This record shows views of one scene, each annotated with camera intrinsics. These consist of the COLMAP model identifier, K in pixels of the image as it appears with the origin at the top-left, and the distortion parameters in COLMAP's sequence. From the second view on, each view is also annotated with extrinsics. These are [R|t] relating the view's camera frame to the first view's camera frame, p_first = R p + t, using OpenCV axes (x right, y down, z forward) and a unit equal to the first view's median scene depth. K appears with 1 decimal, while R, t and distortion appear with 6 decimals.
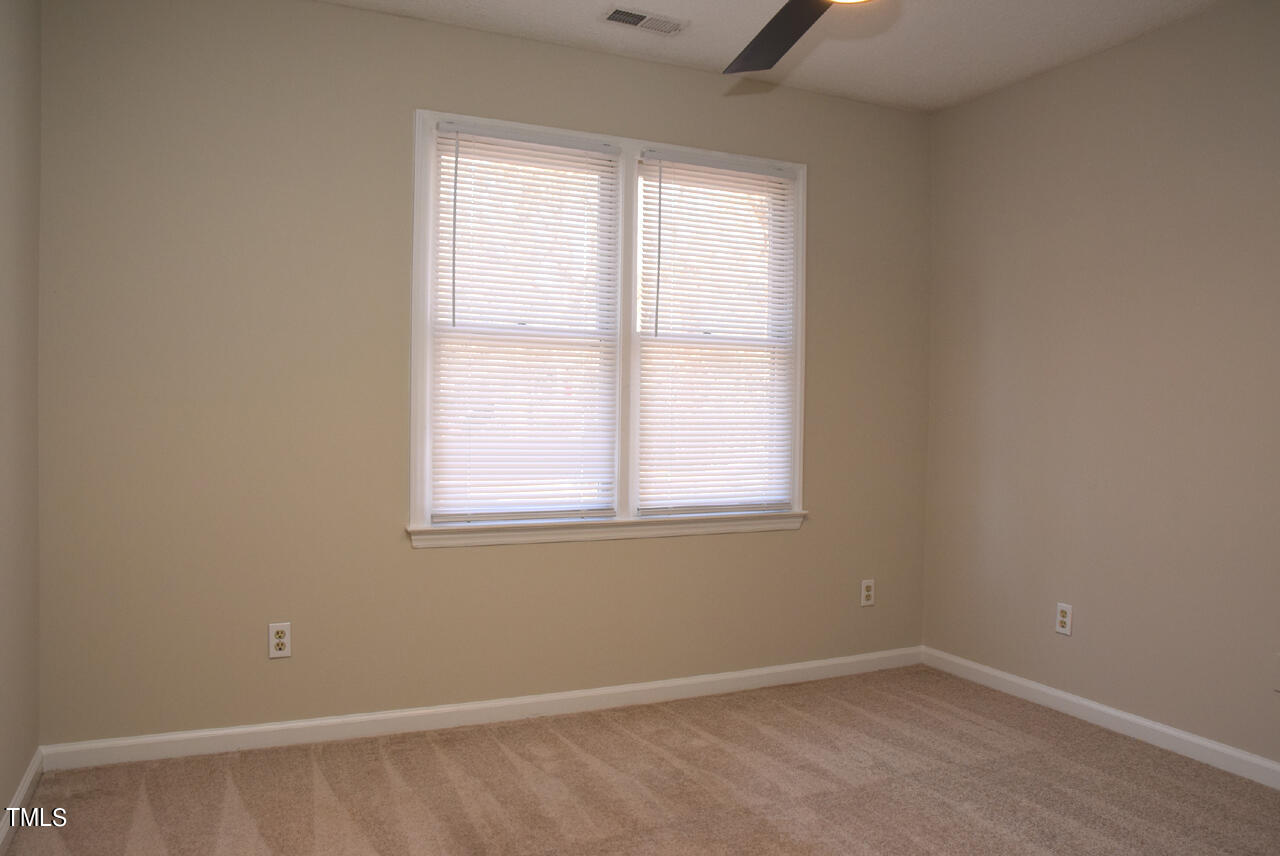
lens RADIAL K [[957.6, 0, 640.2], [0, 957.6, 423.6], [0, 0, 1]] dist [-0.126496, 0.096498]
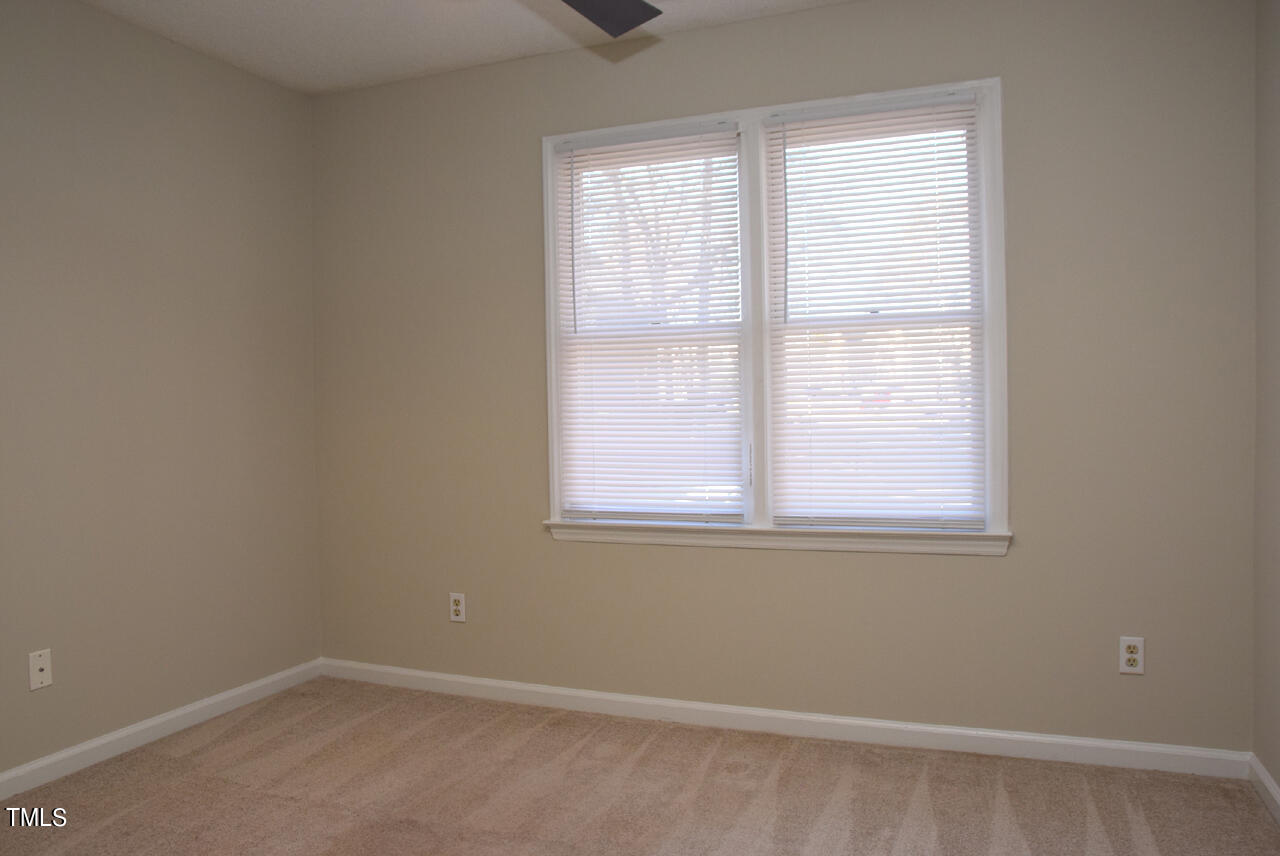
lens RADIAL K [[957.6, 0, 613.3], [0, 957.6, 424.4], [0, 0, 1]] dist [-0.126496, 0.096498]
pose [[0.663531, -0.012696, -0.748041, 0.605877], [0.018576, 0.999827, -0.000492, 0.000028], [0.747918, -0.013569, 0.663652, 0.311963]]
